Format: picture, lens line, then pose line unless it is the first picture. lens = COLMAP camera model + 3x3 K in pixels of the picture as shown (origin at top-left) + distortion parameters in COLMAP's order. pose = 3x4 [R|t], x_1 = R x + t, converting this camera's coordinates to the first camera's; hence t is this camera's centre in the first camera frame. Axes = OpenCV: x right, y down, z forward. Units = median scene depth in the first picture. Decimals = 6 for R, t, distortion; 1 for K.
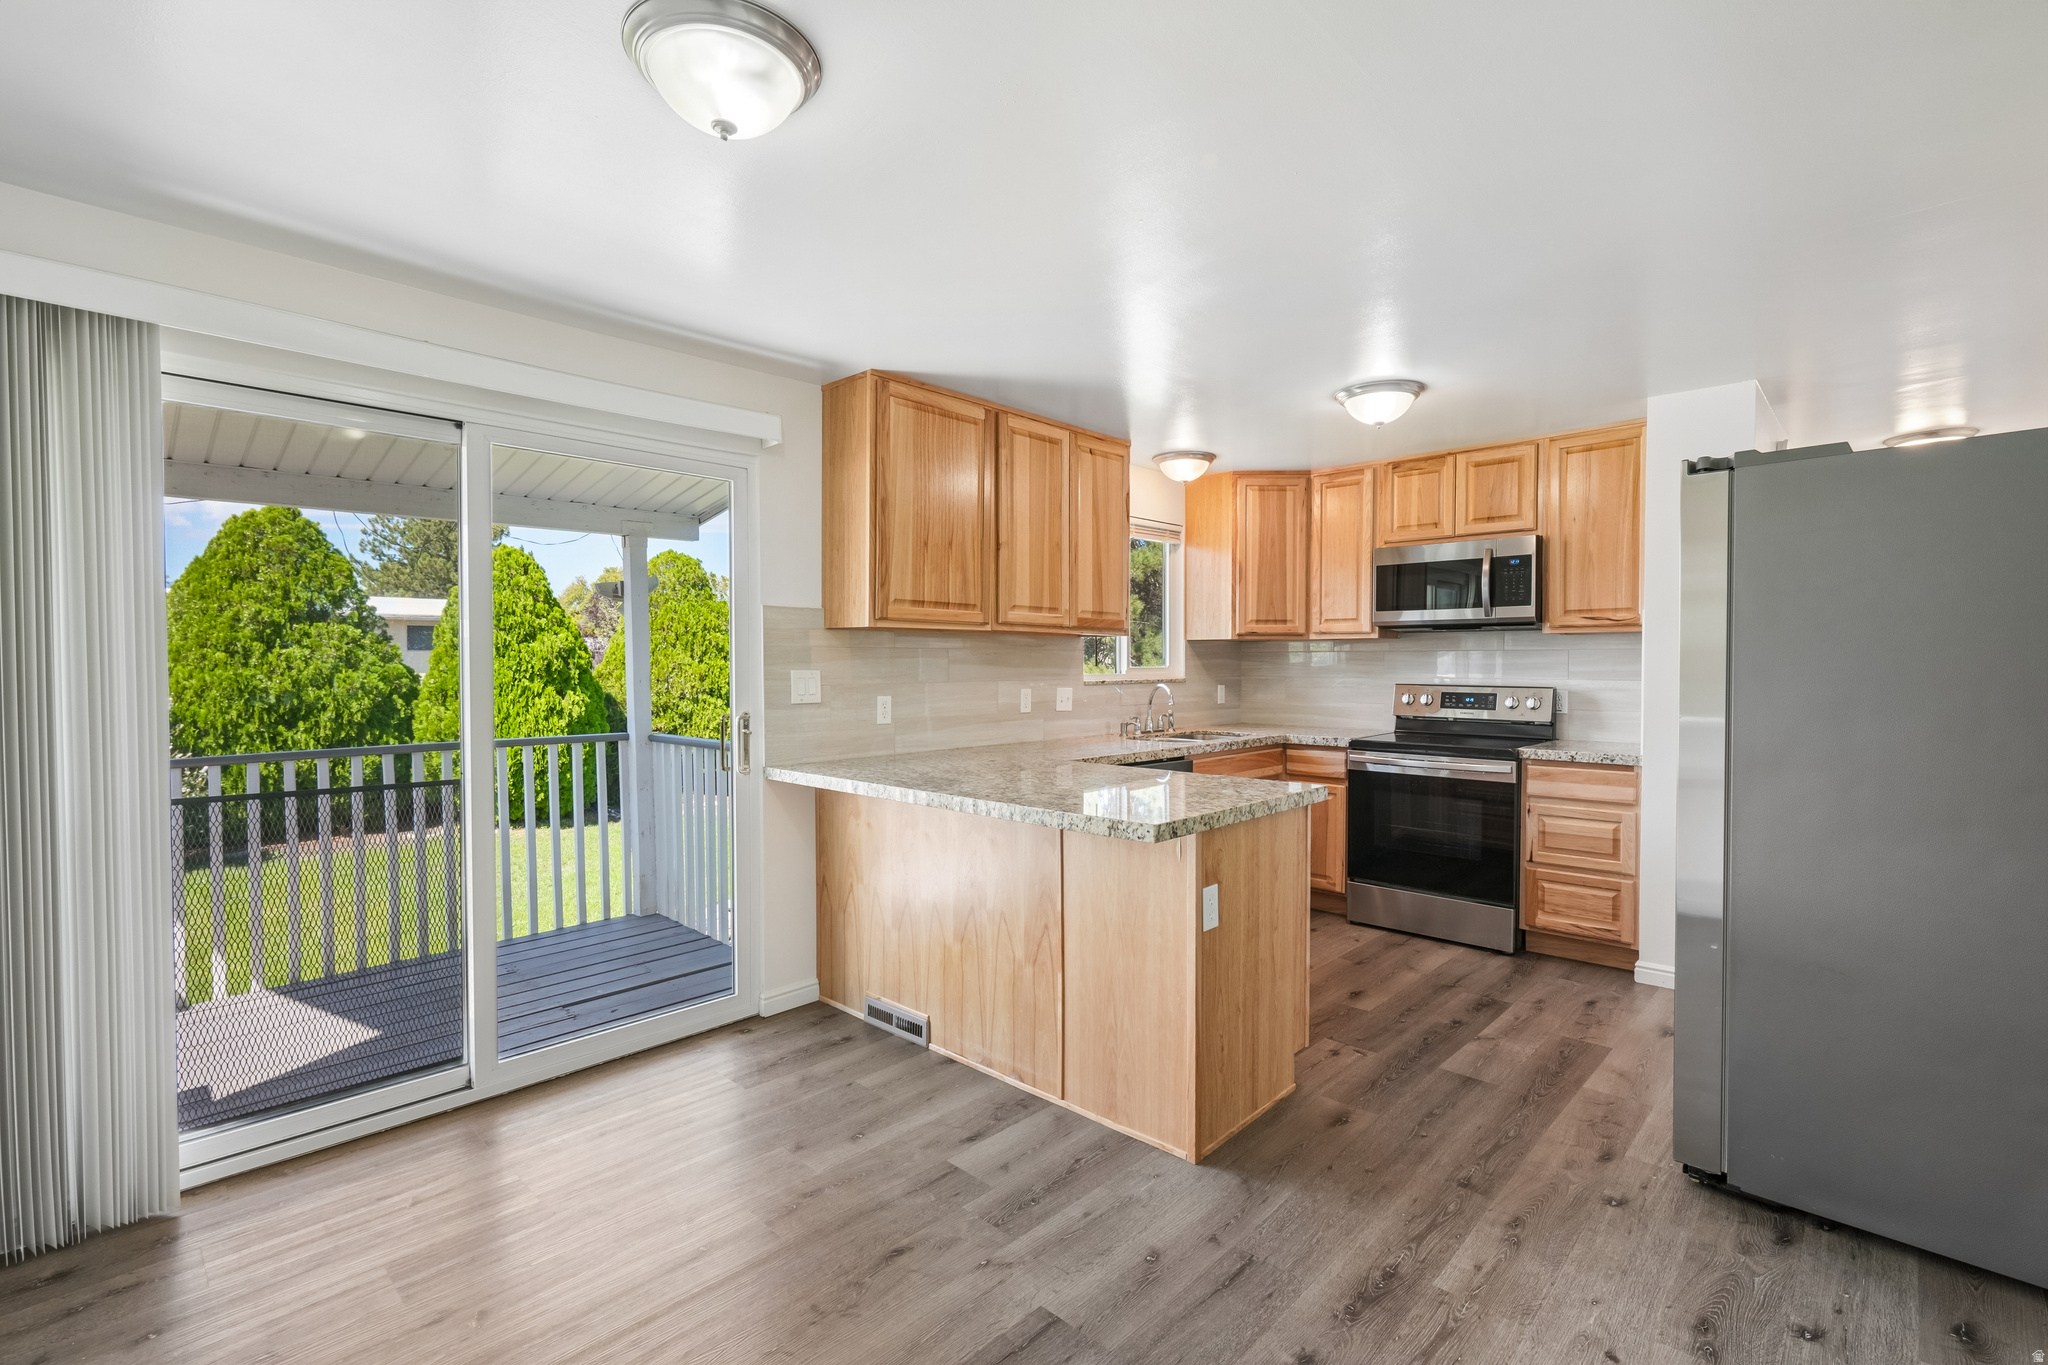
lens RADIAL K [[928.6, 0, 1020.3], [0, 928.6, 680.0], [0, 0, 1]] dist [-0.003966, 0.003072]
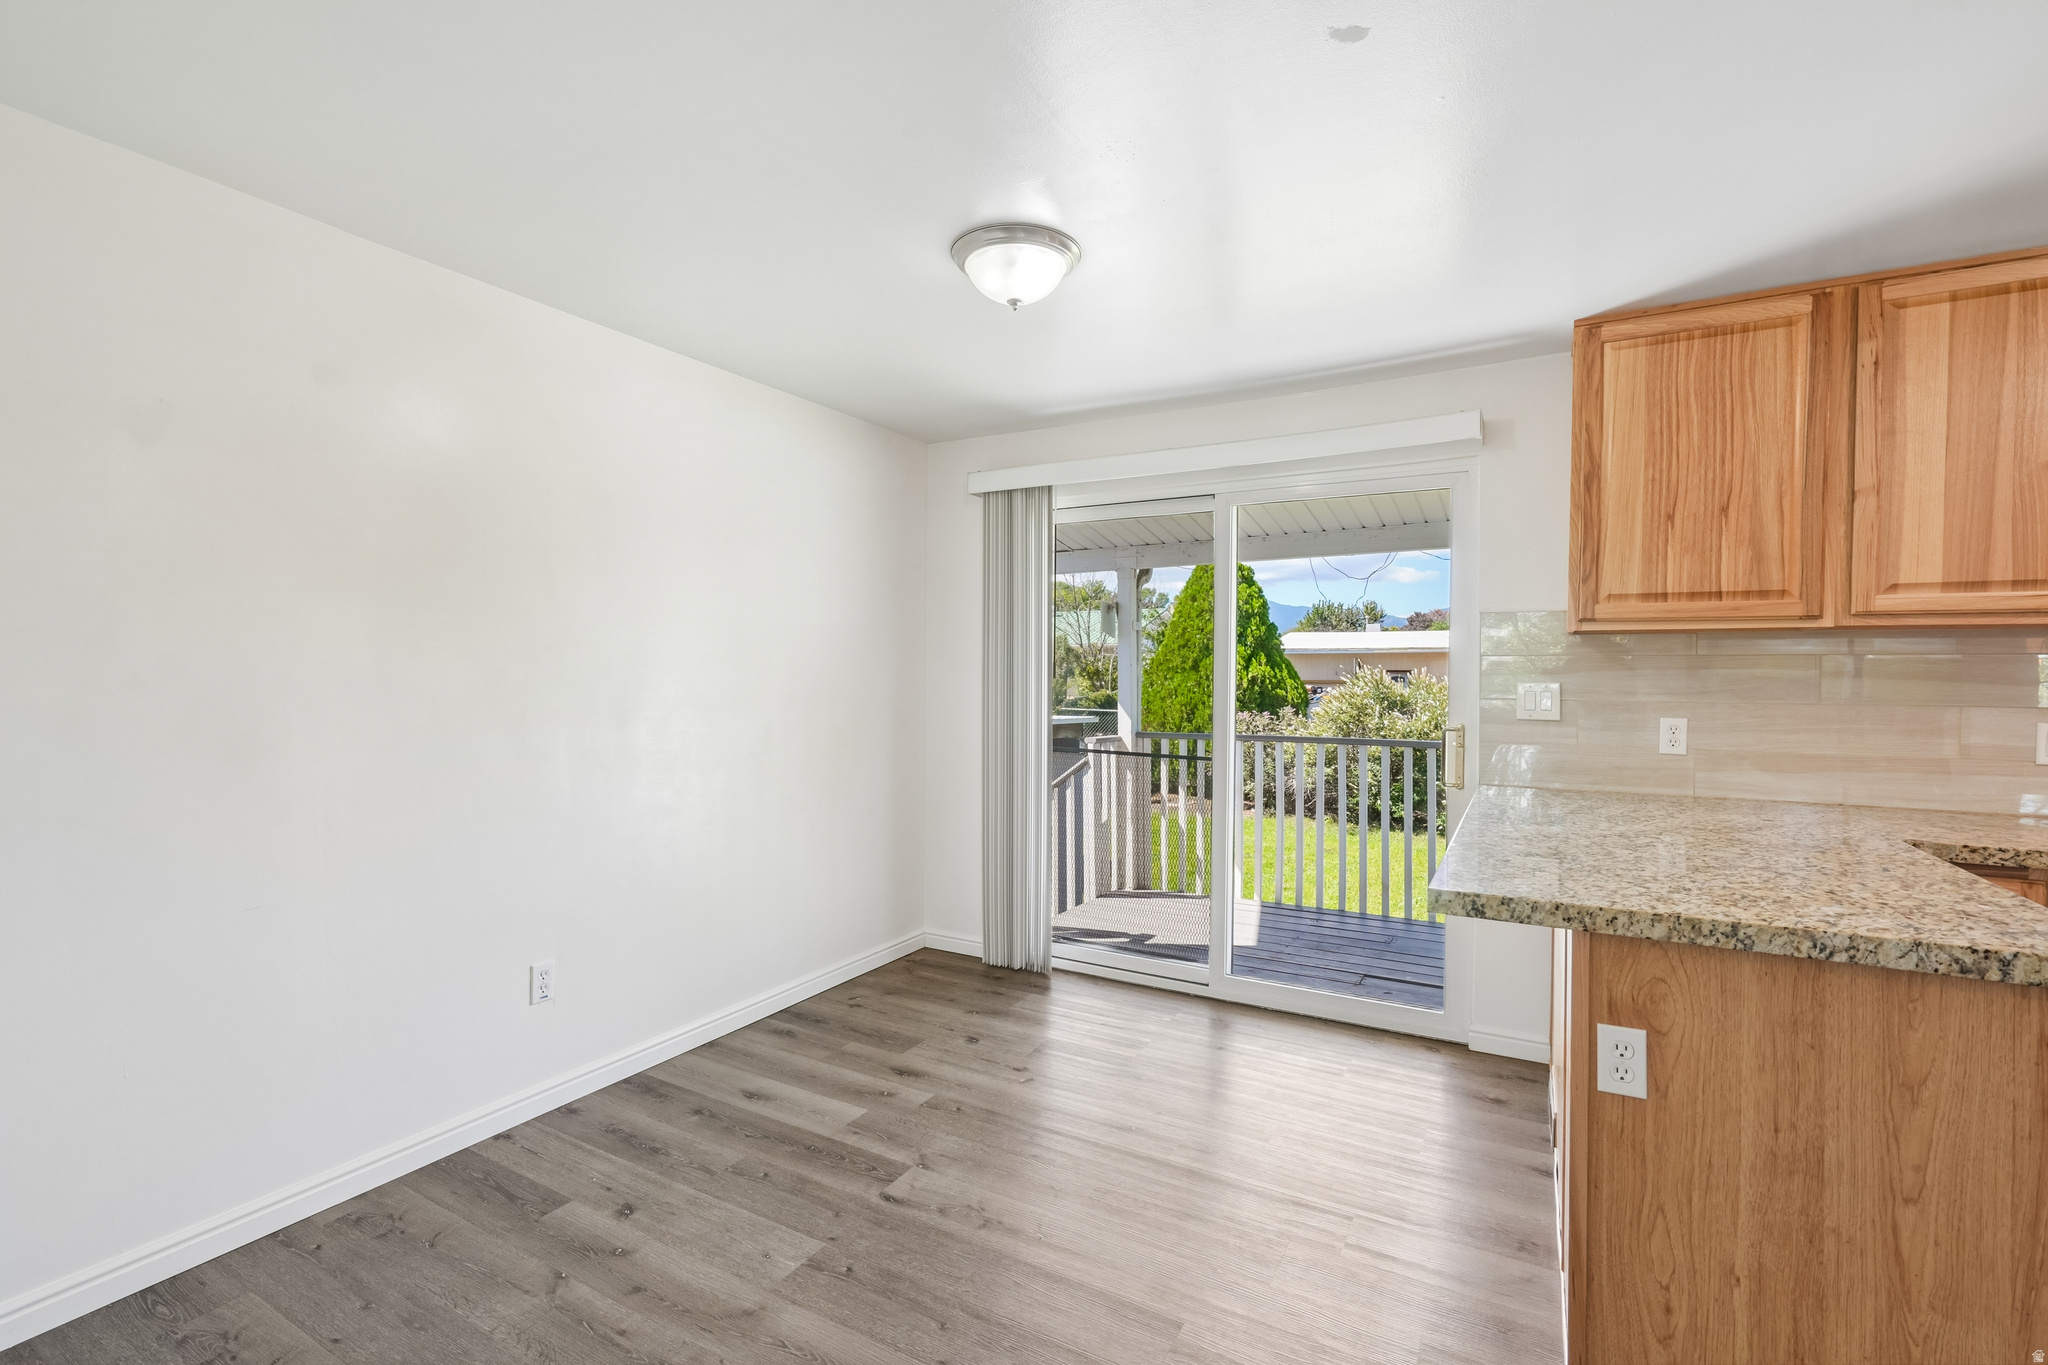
lens RADIAL K [[928.6, 0, 1020.3], [0, 928.6, 680.0], [0, 0, 1]] dist [-0.003966, 0.003072]
pose [[0.240321, 0.012854, -0.970608, 0.514219], [-0.024743, 0.999669, 0.007112, -0.006980], [0.970378, 0.022307, 0.240559, 0.316460]]
